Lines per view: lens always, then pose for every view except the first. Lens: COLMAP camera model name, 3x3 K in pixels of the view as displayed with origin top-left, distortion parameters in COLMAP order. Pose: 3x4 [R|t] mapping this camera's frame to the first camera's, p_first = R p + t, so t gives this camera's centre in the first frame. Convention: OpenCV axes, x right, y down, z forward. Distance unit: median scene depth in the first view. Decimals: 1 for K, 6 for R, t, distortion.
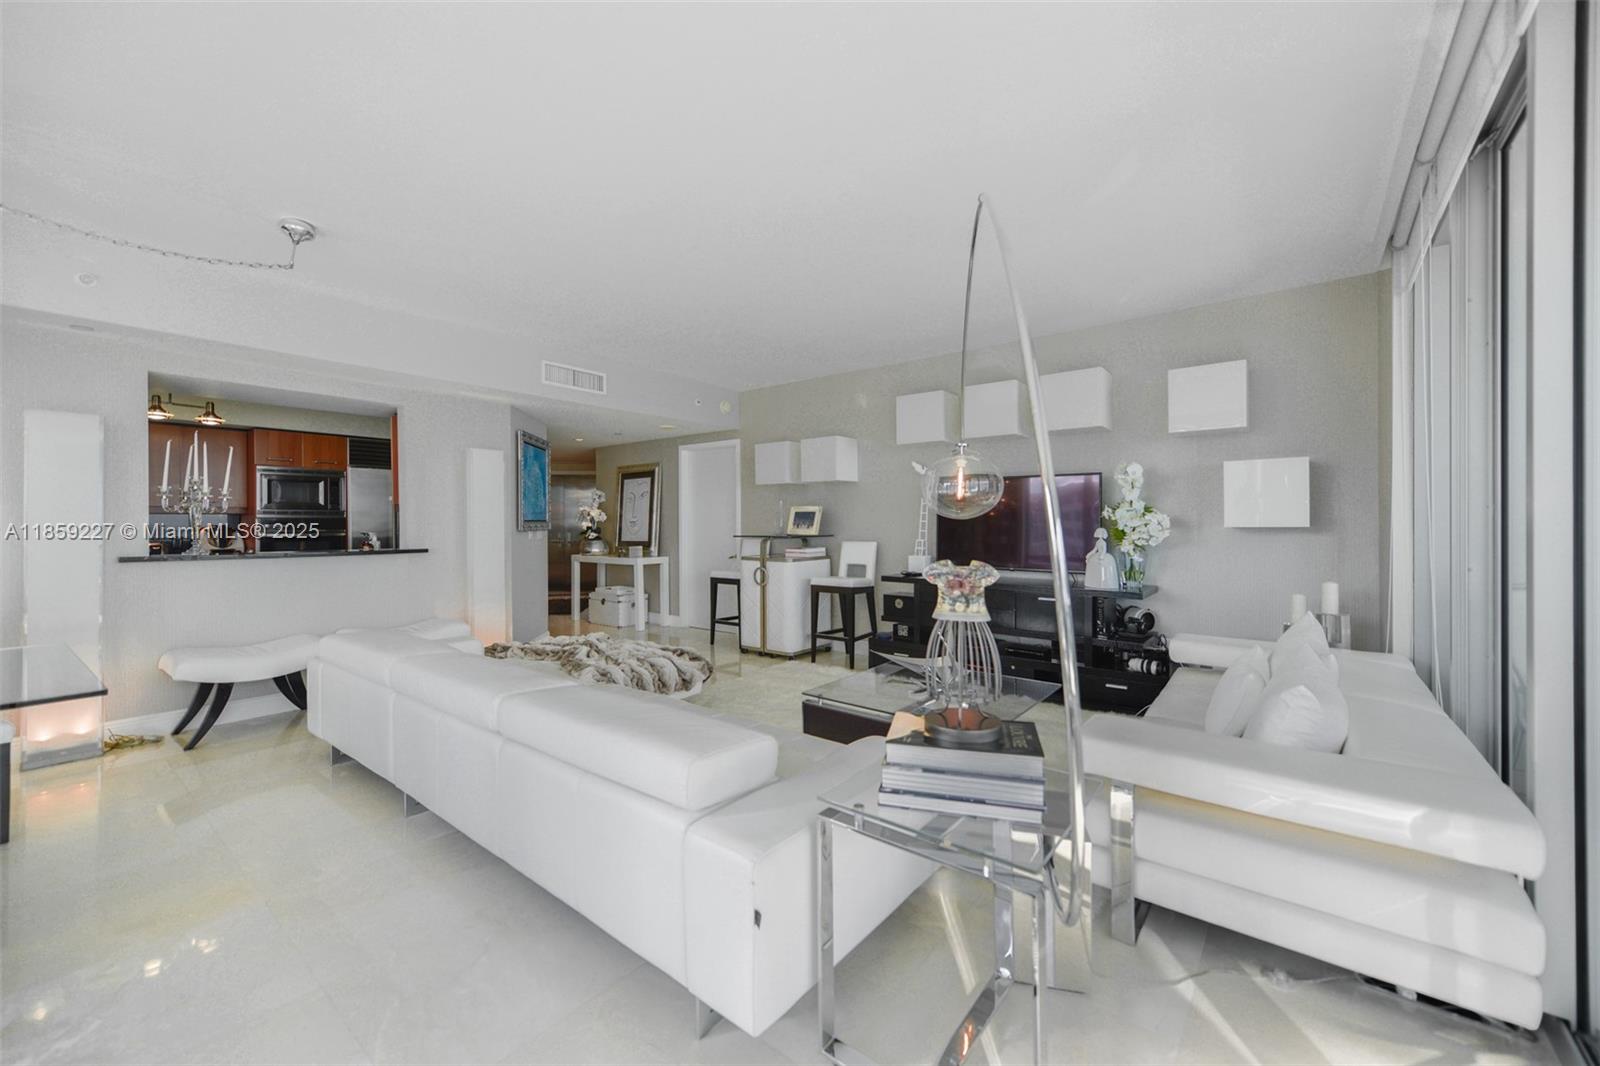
lens RADIAL K [[628.8, 0, 802.7], [0, 628.8, 522.6], [0, 0, 1]] dist [0.004471, 0.001014]
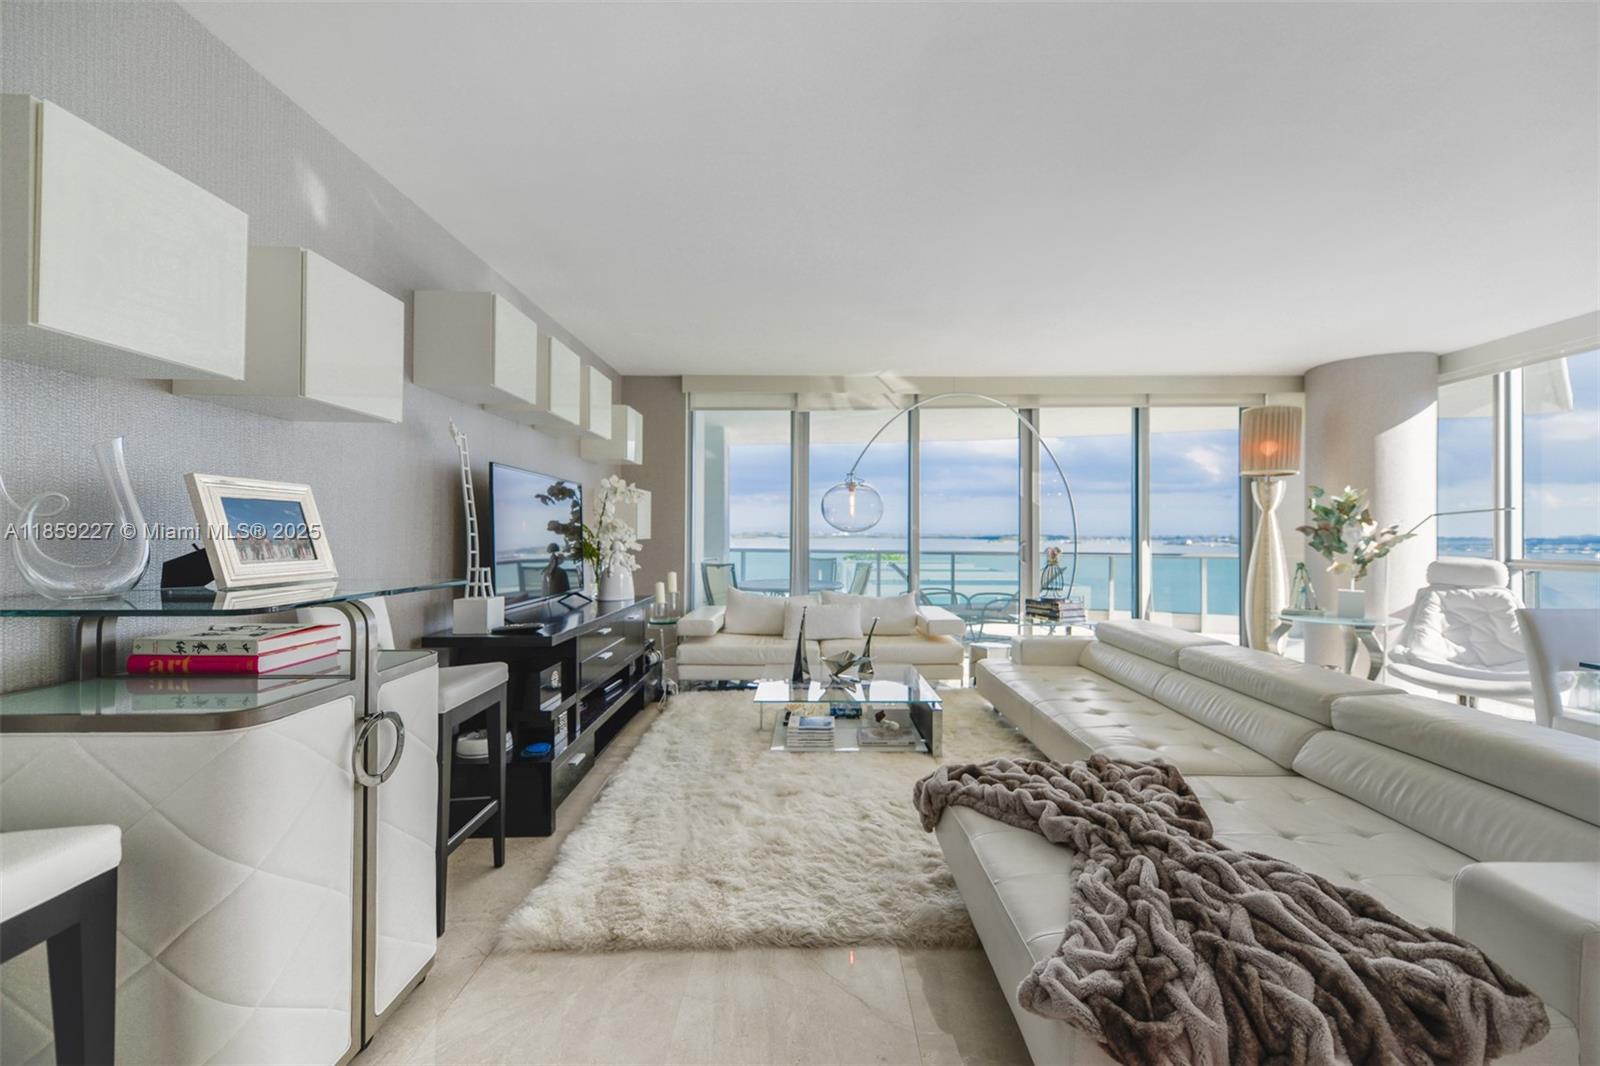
lens RADIAL K [[628.8, 0, 801.6], [0, 628.8, 532.7], [0, 0, 1]] dist [0.004471, 0.001014]
pose [[-0.610928, 0.010343, 0.791618, -0.365248], [0.010919, 0.999930, -0.004637, 0.001283], [-0.791611, 0.005811, -0.610998, 0.994259]]
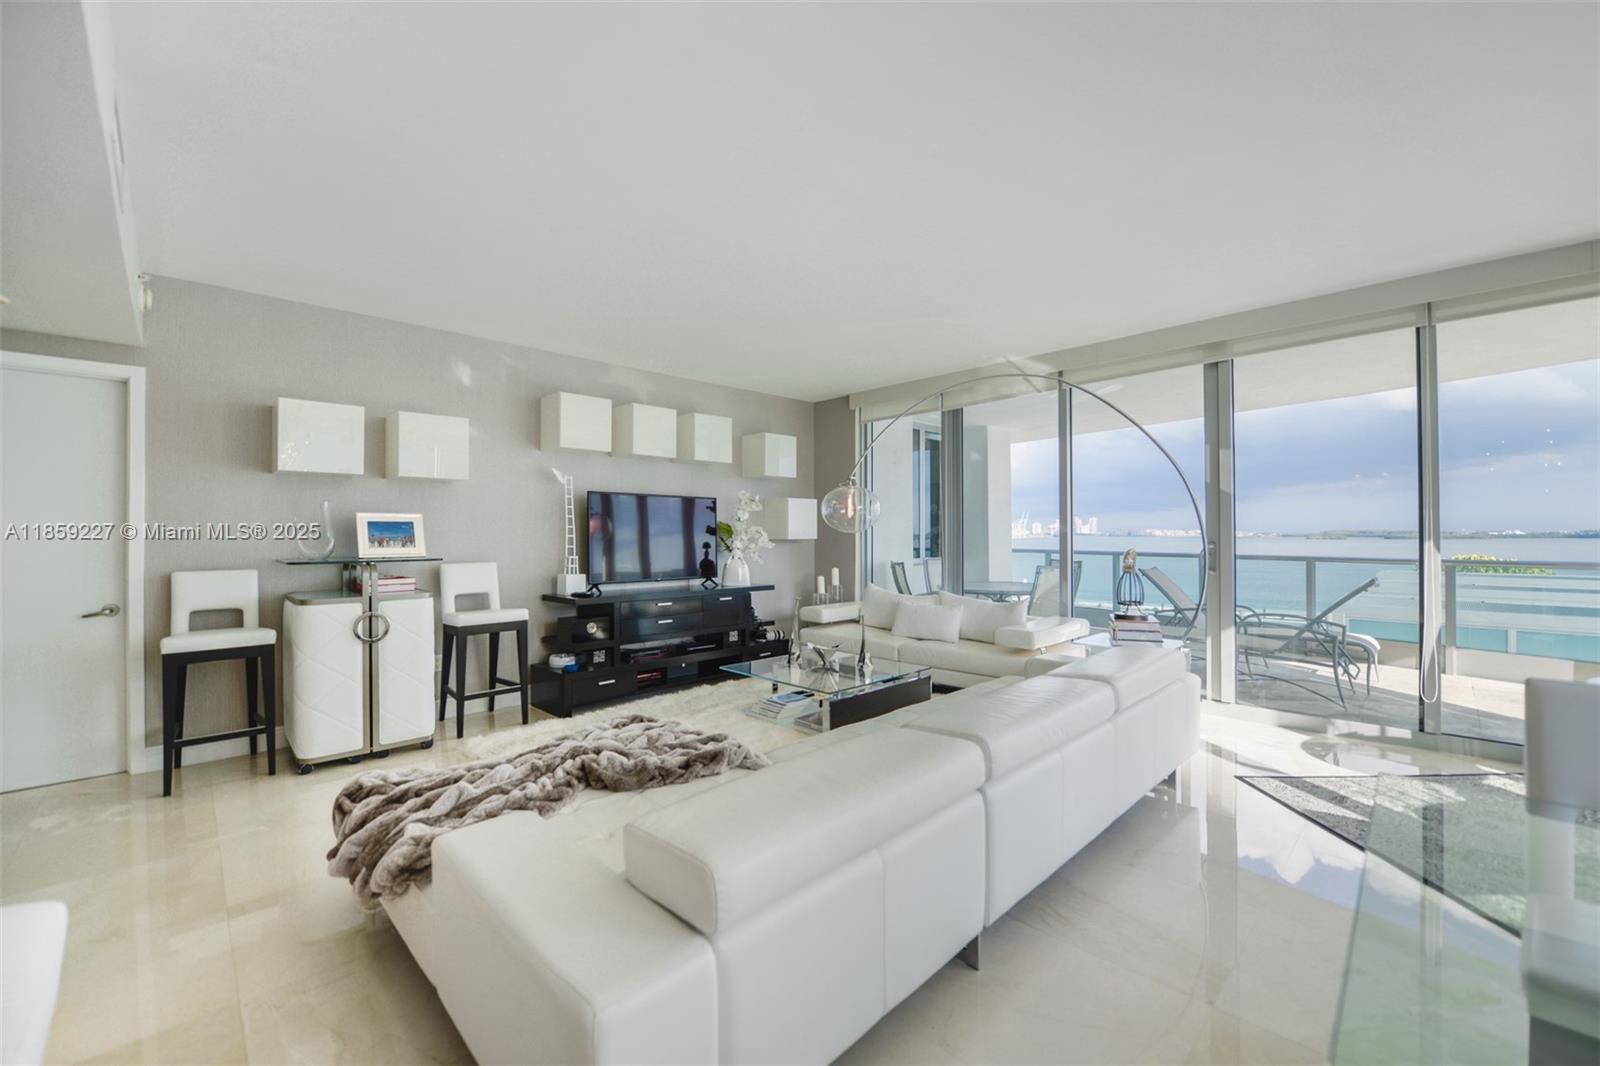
lens RADIAL K [[628.8, 0, 785.2], [0, 628.8, 527.9], [0, 0, 1]] dist [0.004471, 0.001014]
pose [[0.149758, 0.018362, 0.988552, -0.589848], [0.010565, 0.999741, -0.020171, 0.006822], [-0.988666, 0.013465, 0.149525, 0.502002]]
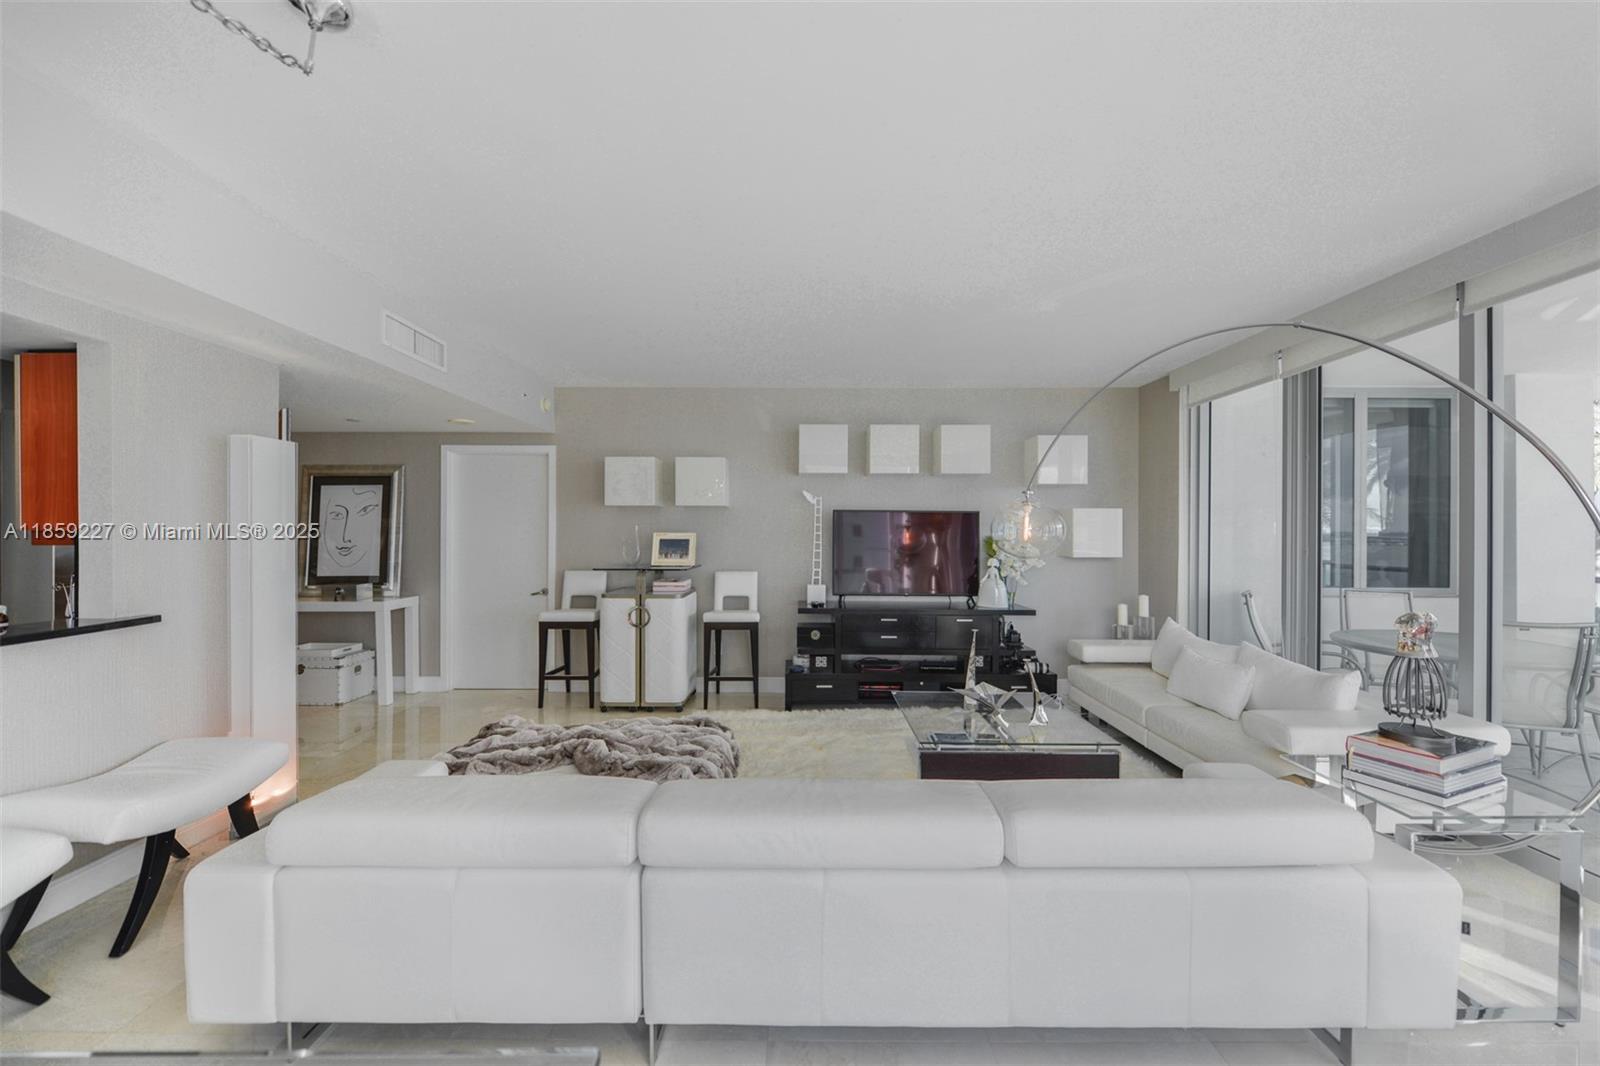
lens RADIAL K [[628.8, 0, 819.3], [0, 628.8, 530.4], [0, 0, 1]] dist [0.004471, 0.001014]
pose [[0.782880, 0.011274, 0.622071, -0.391046], [-0.005382, 0.999921, -0.011348, -0.020923], [-0.622150, 0.005537, 0.782879, 0.184820]]
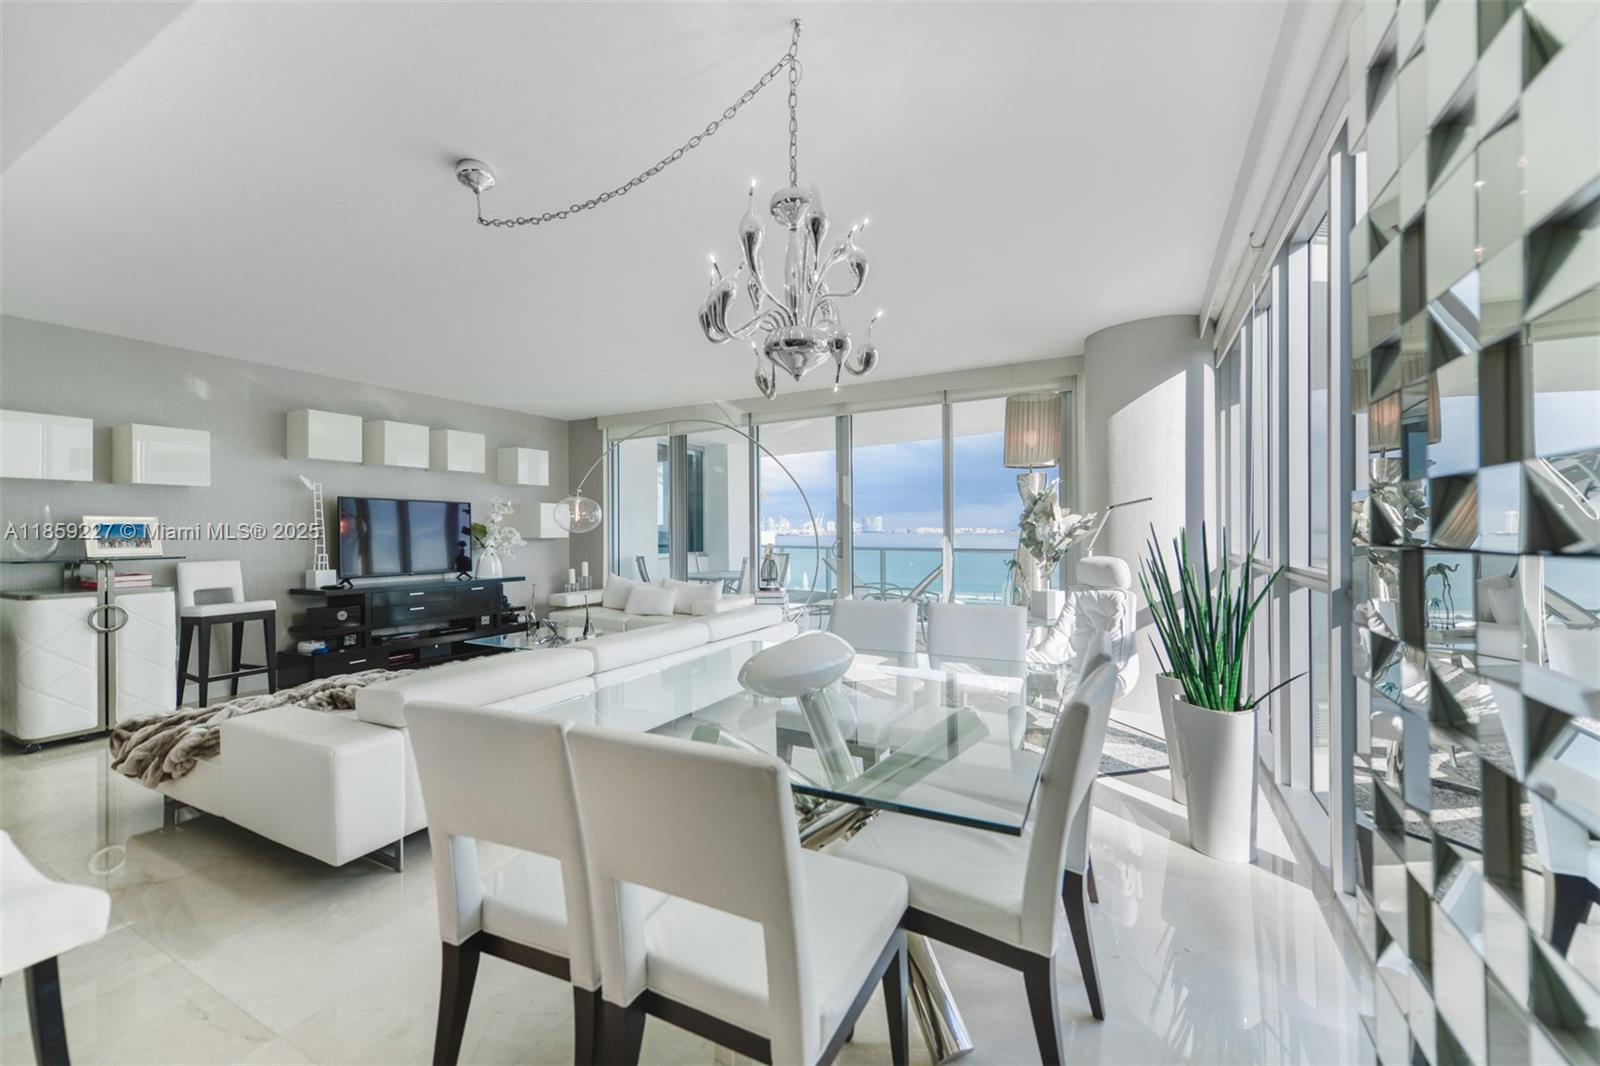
lens RADIAL K [[628.8, 0, 802.8], [0, 628.8, 530.0], [0, 0, 1]] dist [0.004471, 0.001014]
pose [[-0.174556, 0.011890, 0.984575, -0.852844], [0.016686, 0.999819, -0.009116, 0.008940], [-0.984506, 0.014837, -0.174723, 0.366420]]
